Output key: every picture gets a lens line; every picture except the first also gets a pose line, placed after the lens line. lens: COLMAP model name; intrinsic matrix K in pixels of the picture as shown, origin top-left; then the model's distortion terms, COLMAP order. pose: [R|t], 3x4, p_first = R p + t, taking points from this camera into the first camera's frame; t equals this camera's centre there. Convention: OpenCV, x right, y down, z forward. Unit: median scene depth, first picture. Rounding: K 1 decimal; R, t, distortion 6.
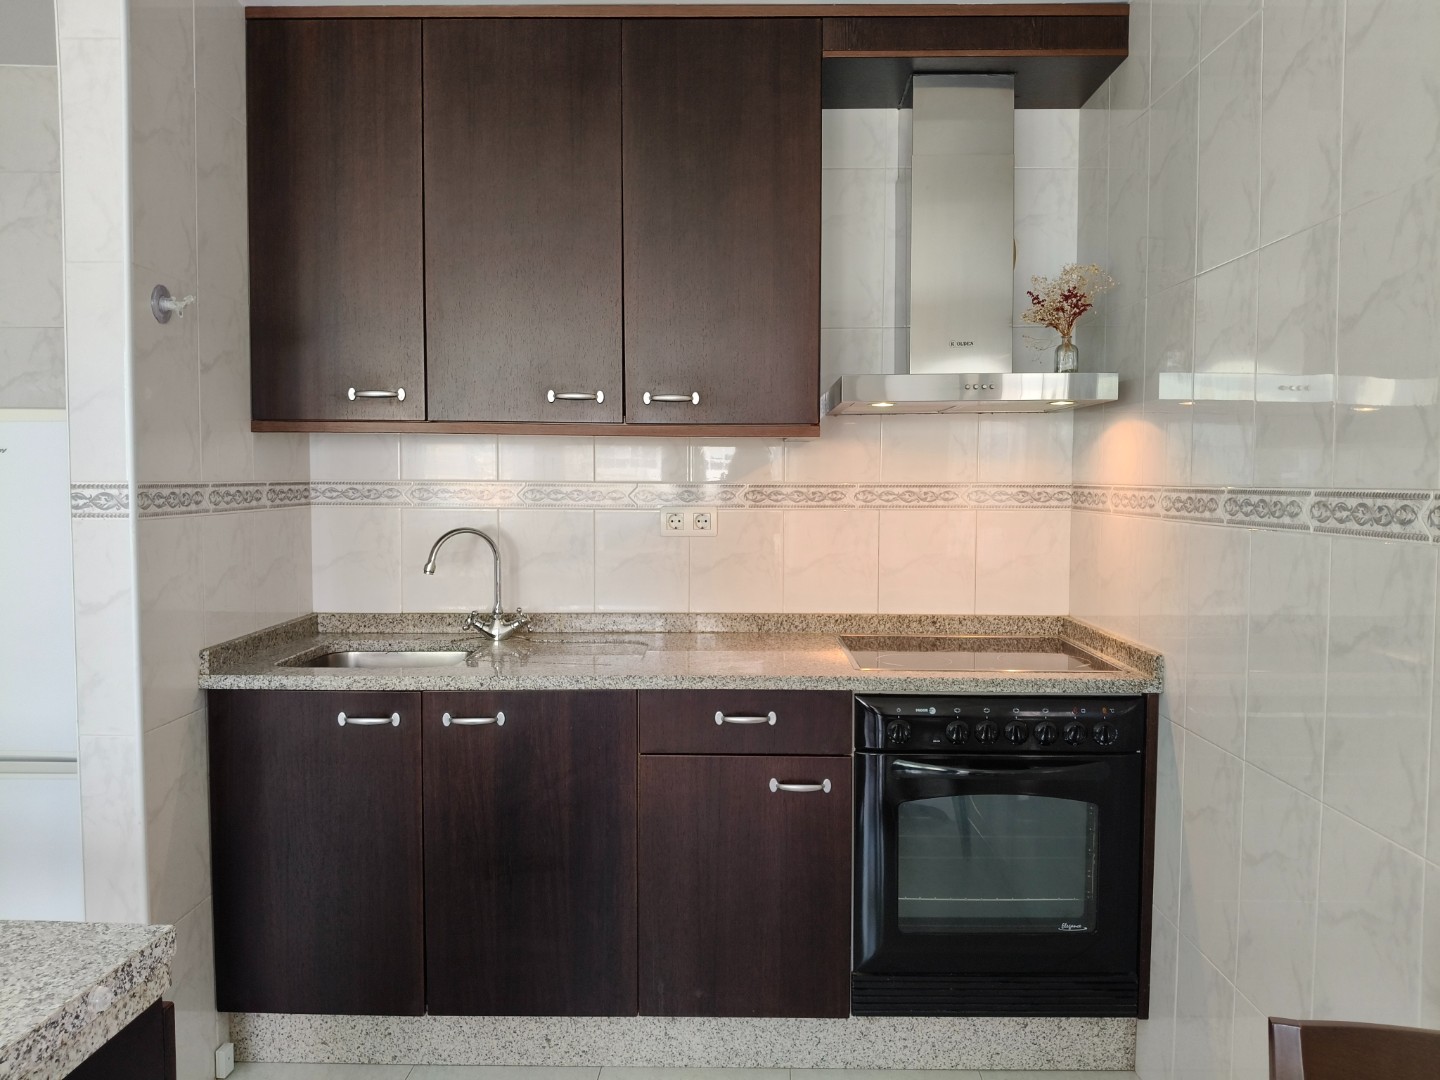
lens RADIAL K [[1106.3, 0, 717.2], [0, 1106.3, 534.8], [0, 0, 1]] dist [0.051198, -0.080385]
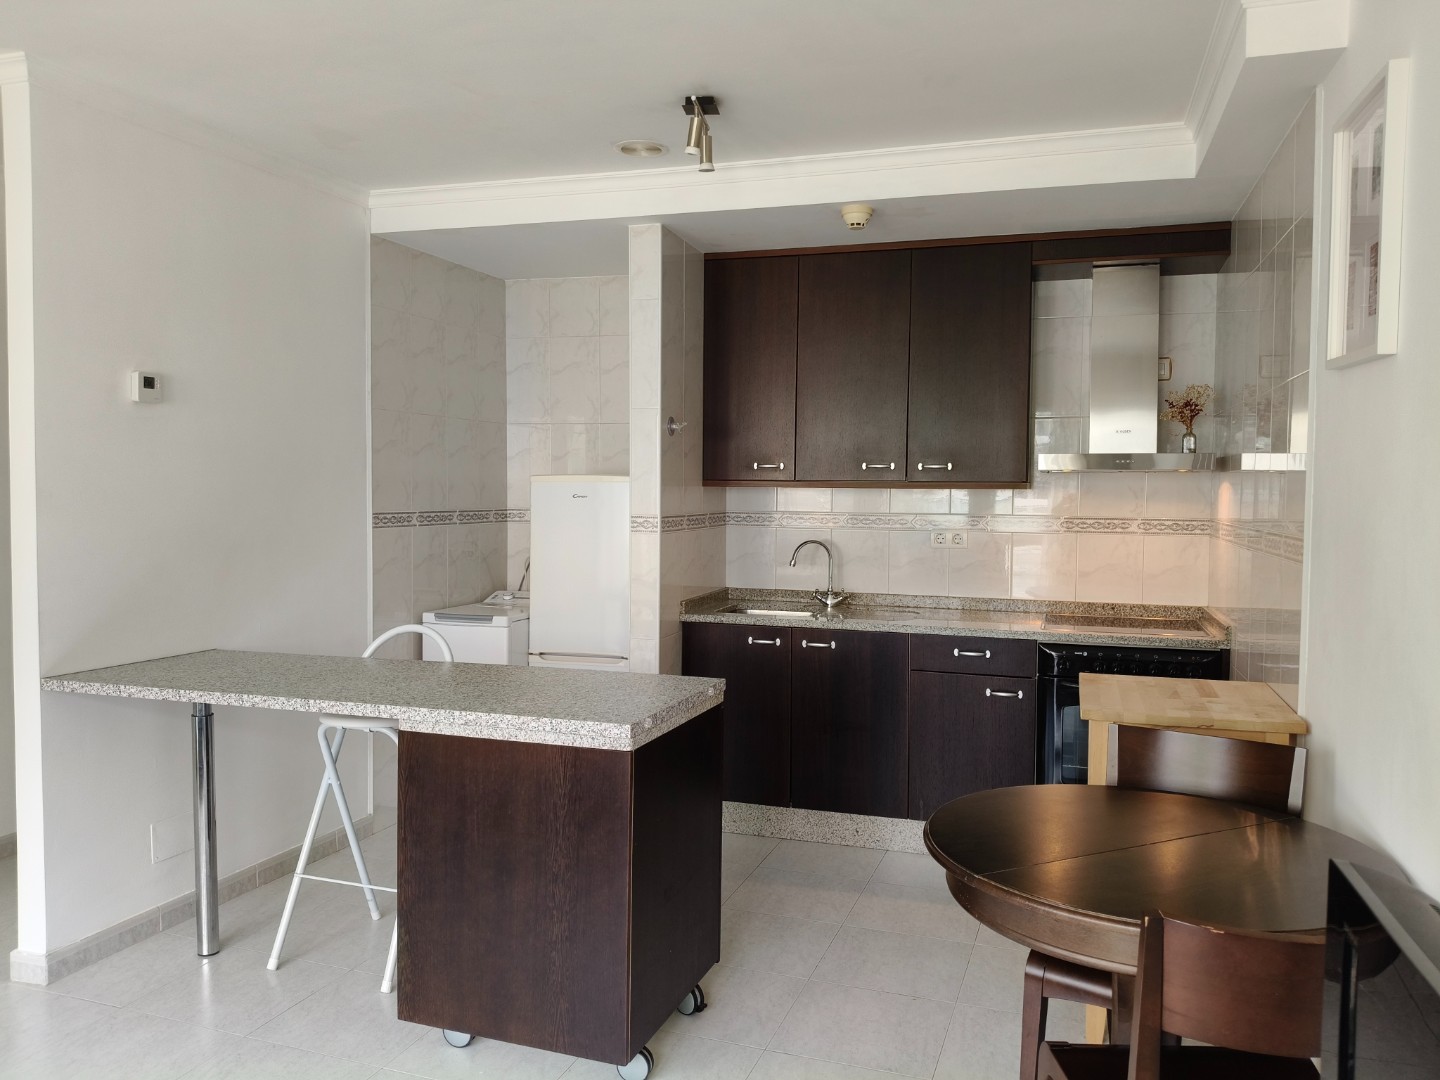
lens RADIAL K [[1106.3, 0, 717.2], [0, 1106.3, 534.8], [0, 0, 1]] dist [0.051198, -0.080385]
pose [[0.959833, 0.019120, -0.279920, 0.116099], [-0.021843, 0.999740, -0.006612, -0.000093], [0.279721, 0.012461, 0.960001, -0.725994]]
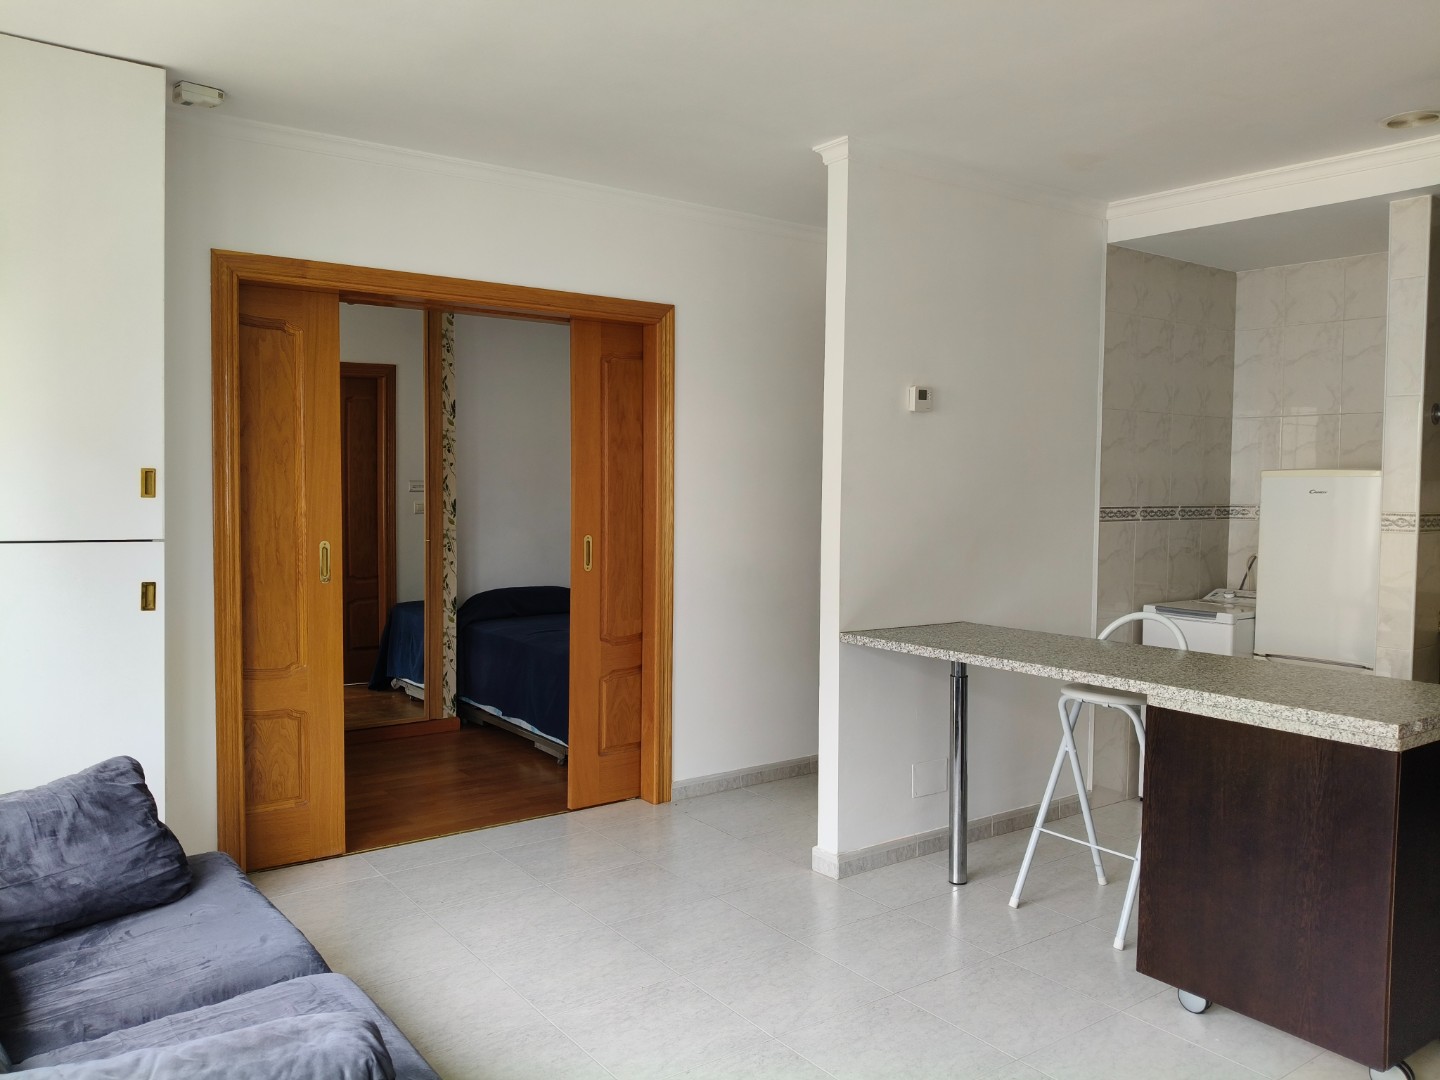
lens RADIAL K [[1106.3, 0, 717.2], [0, 1106.3, 534.8], [0, 0, 1]] dist [0.051198, -0.080385]
pose [[0.640181, 0.040906, -0.767134, 0.123239], [-0.046236, 0.998823, 0.014676, 0.012413], [0.766832, 0.026073, 0.641319, -0.859867]]
